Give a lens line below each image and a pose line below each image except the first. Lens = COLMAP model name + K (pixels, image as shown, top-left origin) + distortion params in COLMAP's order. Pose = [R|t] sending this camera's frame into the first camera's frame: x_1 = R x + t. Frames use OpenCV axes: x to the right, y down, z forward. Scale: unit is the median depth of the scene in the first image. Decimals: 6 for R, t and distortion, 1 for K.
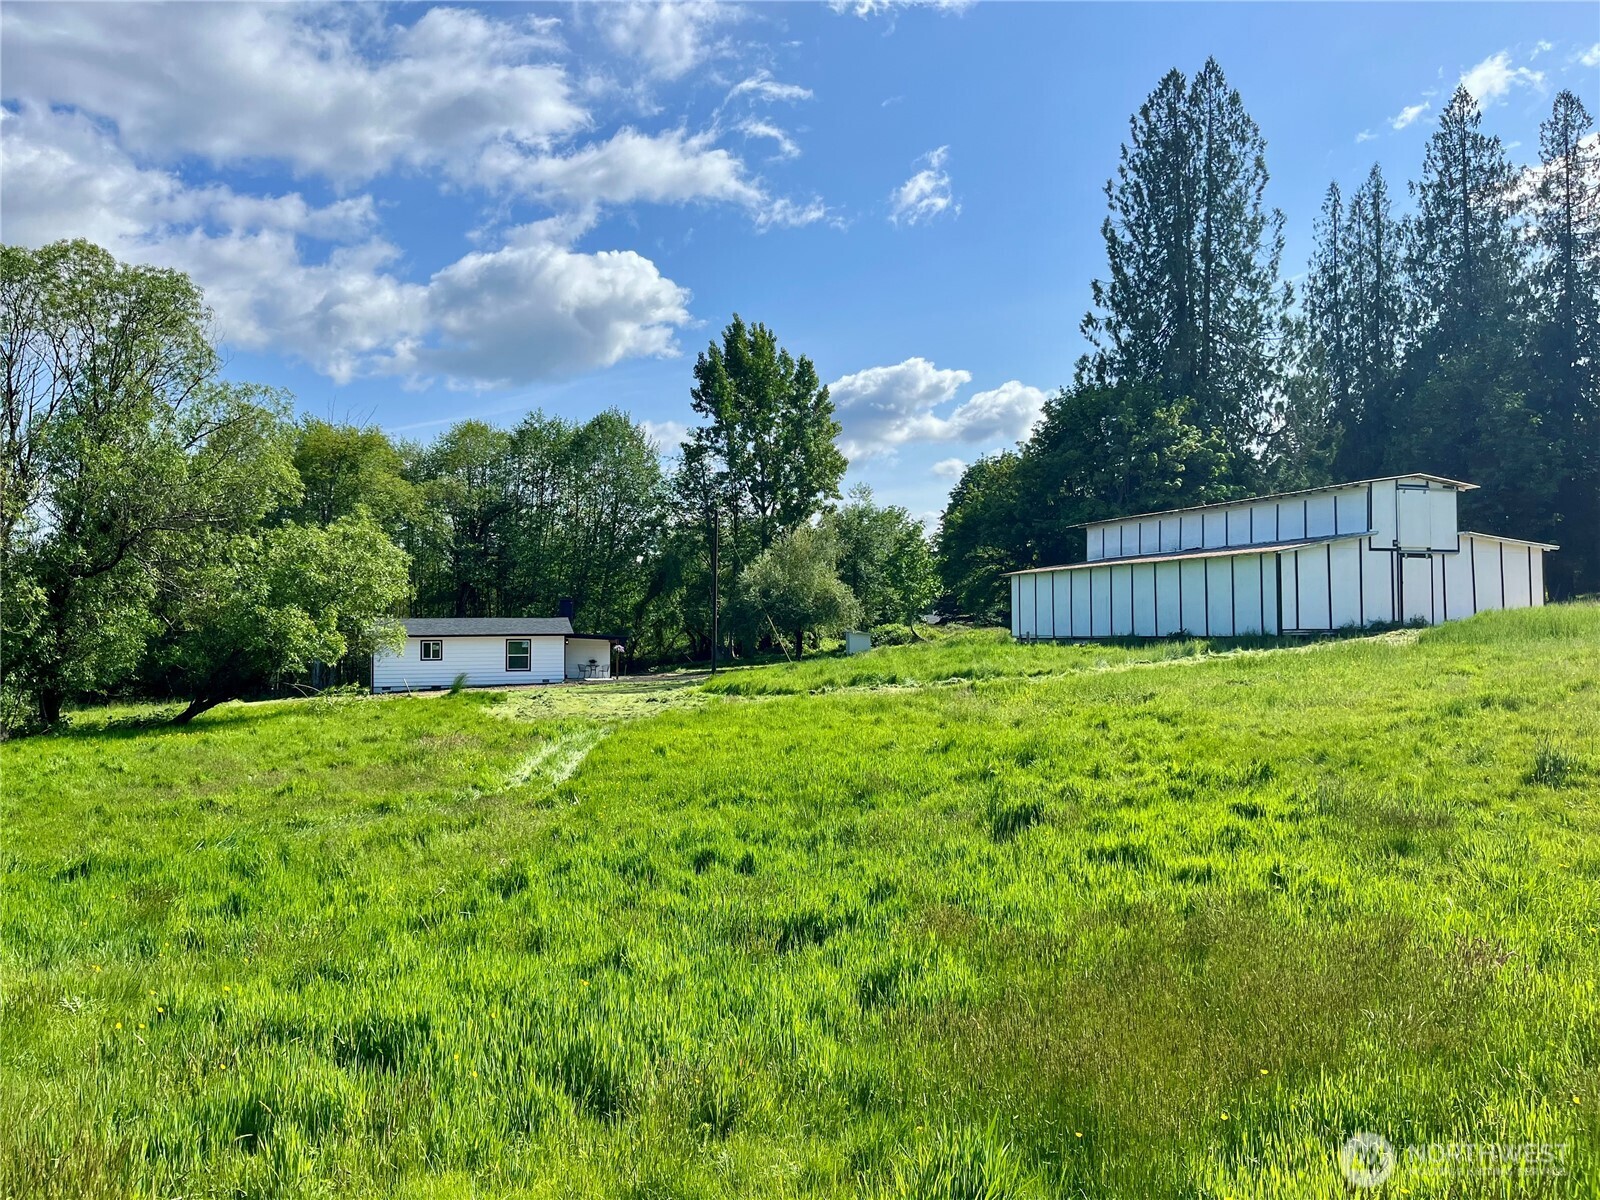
lens RADIAL K [[1204.6, 0, 797.7], [0, 1204.6, 606.0], [0, 0, 1]] dist [0.046160, -0.054728]
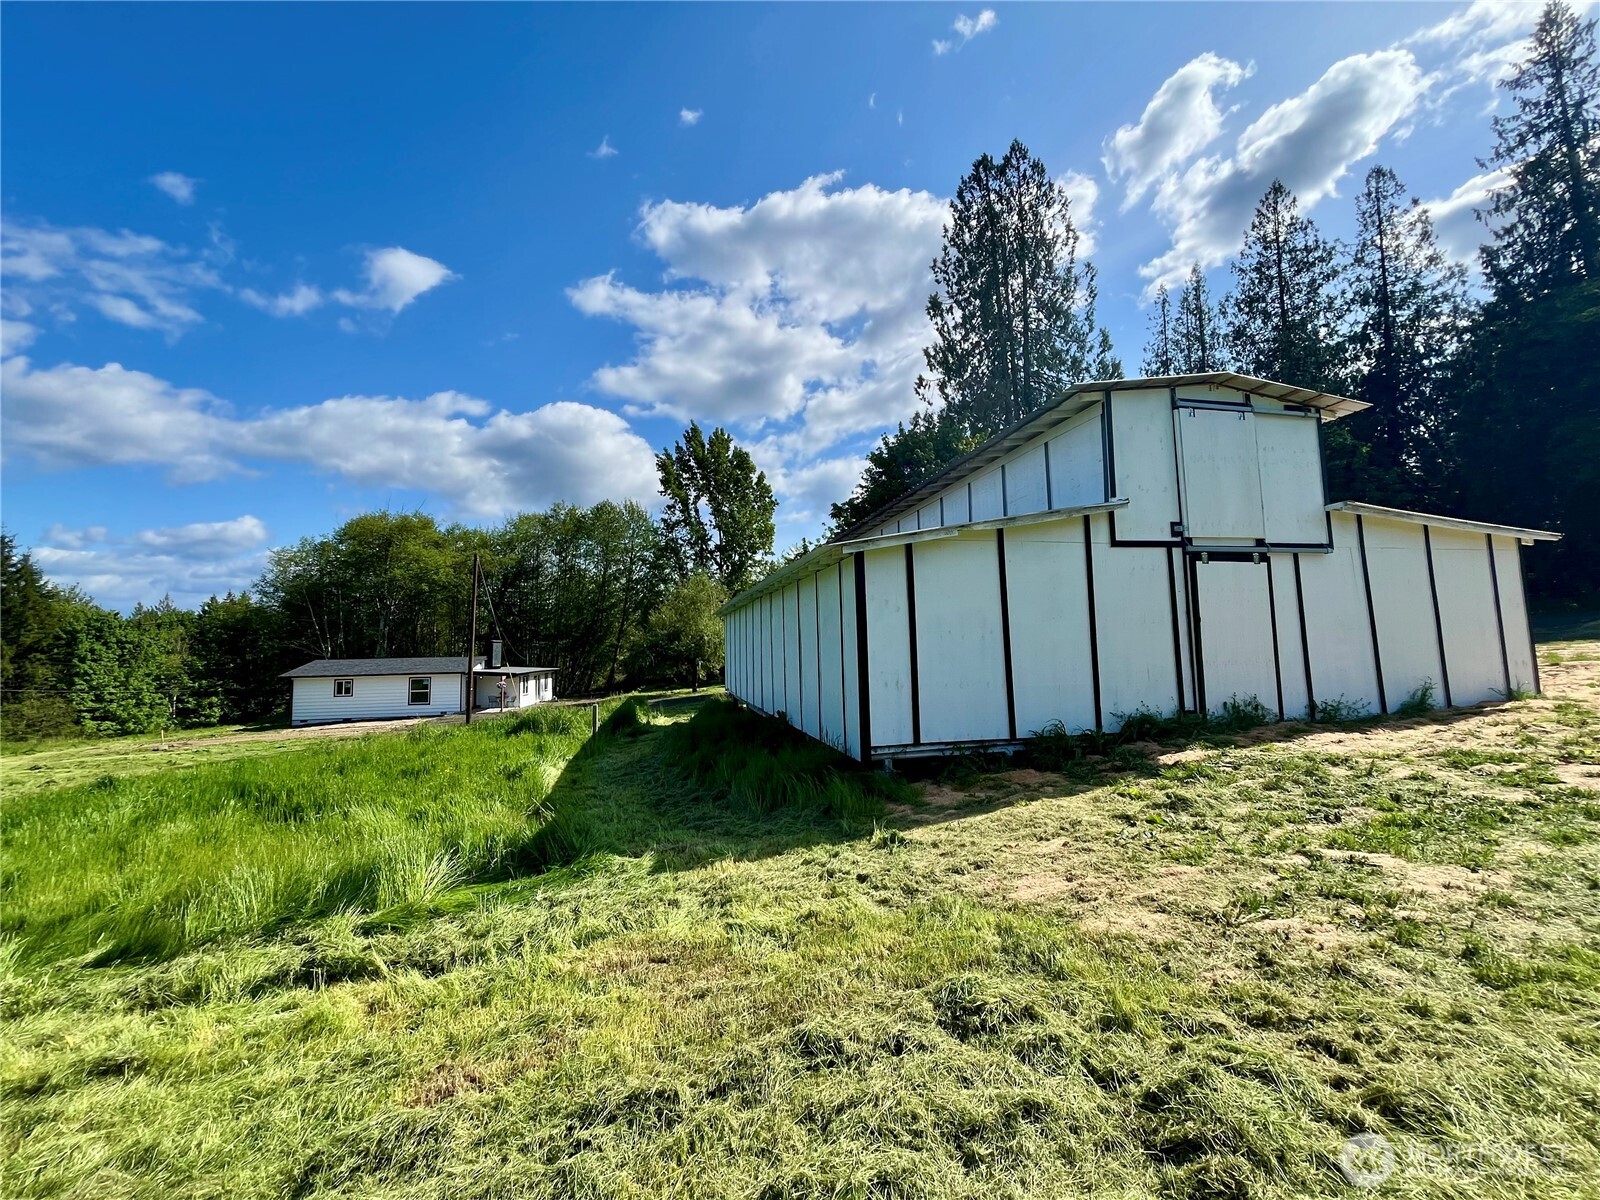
lens RADIAL K [[645.0, 0, 792.7], [0, 645.0, 590.8], [0, 0, 1]] dist [-0.002495, 0.000313]
pose [[0.987370, -0.029487, -0.155663, 0.216431], [0.020102, 0.997903, -0.061523, -0.009898], [0.157151, 0.057617, 0.985892, 0.415036]]
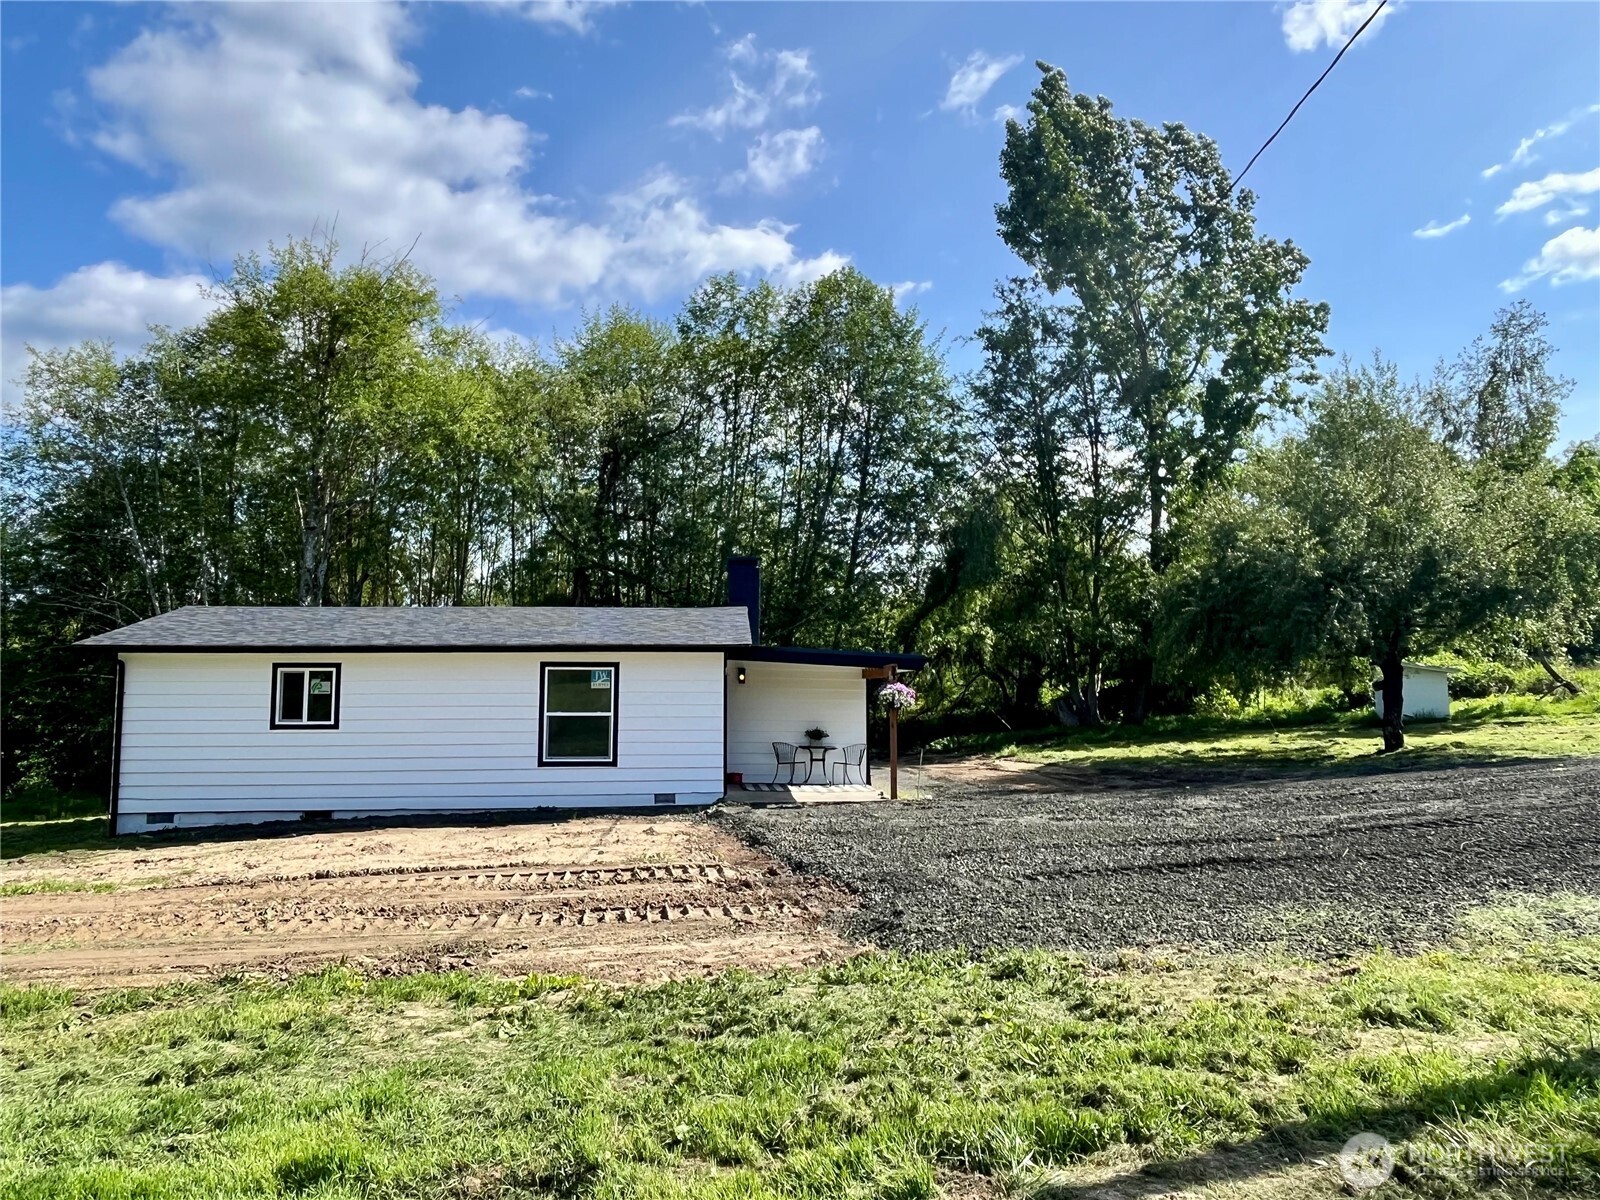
lens RADIAL K [[1083.3, 0, 799.8], [0, 1083.3, 601.4], [0, 0, 1]] dist [0.001398, 0.000029]
pose [[0.979988, -0.015167, -0.198476, -0.114098], [0.002026, 0.997801, -0.066248, 0.029122], [0.199044, 0.064520, 0.977864, 0.702585]]
